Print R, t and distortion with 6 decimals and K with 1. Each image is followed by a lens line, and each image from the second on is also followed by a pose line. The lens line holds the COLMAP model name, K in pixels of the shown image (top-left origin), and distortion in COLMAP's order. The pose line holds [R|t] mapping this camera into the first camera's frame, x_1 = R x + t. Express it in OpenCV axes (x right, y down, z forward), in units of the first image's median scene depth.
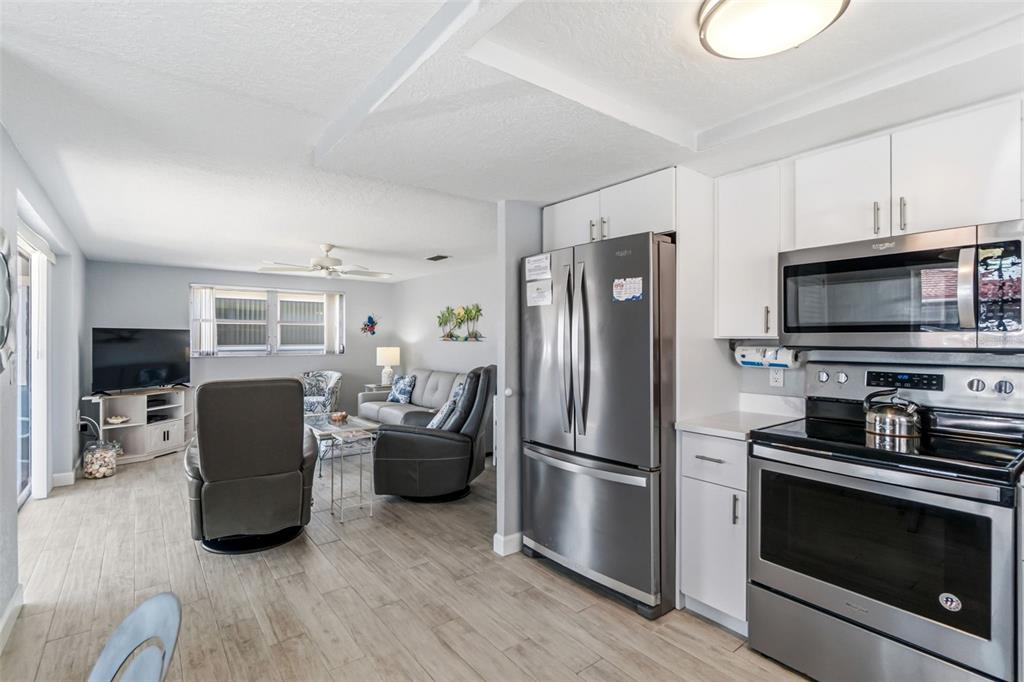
lens RADIAL K [[485.1, 0, 496.3], [0, 485.1, 340.2], [0, 0, 1]] dist [-0.002779, 0.000948]
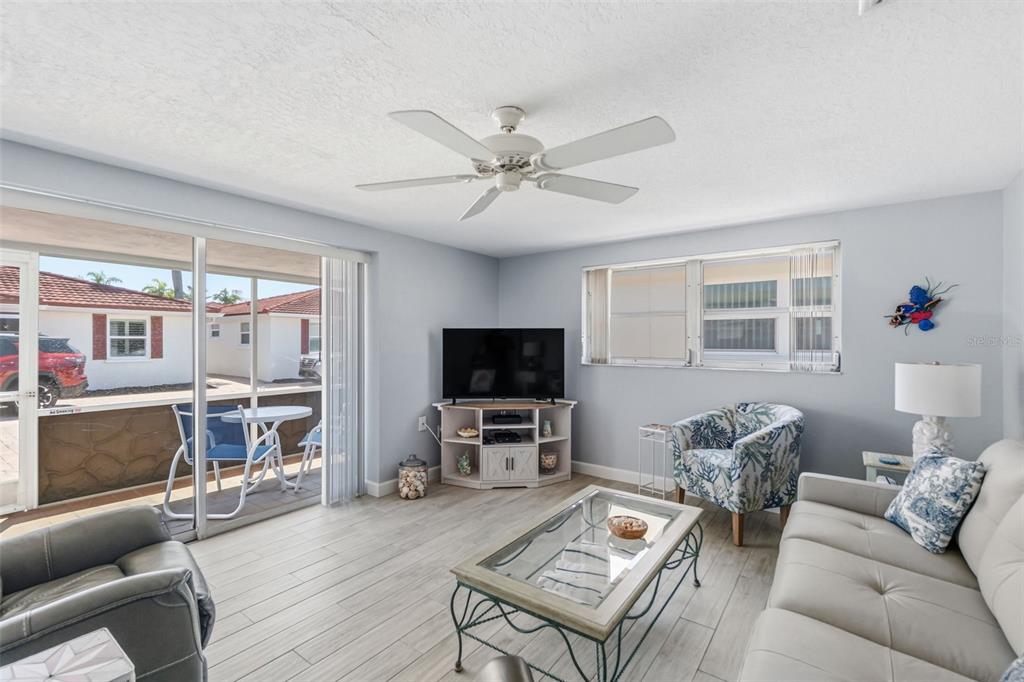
lens RADIAL K [[449.3, 0, 508.4], [0, 449.3, 342.3], [0, 0, 1]] dist [0.010738, -0.000164]
pose [[0.284584, 0.001251, -0.958650, 0.023830], [-0.003641, 0.999993, 0.000224, -0.000388], [0.958644, 0.003426, 0.284587, 1.119105]]
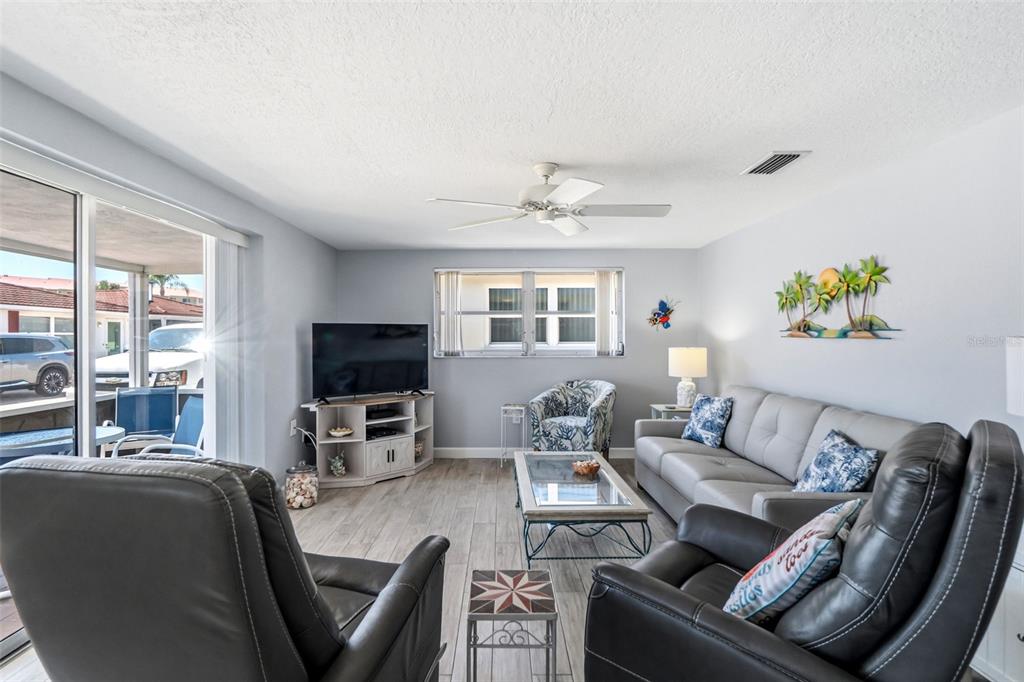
lens RADIAL K [[485.1, 0, 497.9], [0, 485.1, 332.7], [0, 0, 1]] dist [-0.002779, 0.000948]
pose [[0.798694, -0.006623, -0.601700, -0.076054], [0.002983, 0.999971, -0.007047, -0.002068], [0.601730, 0.003834, 0.798691, 0.656710]]
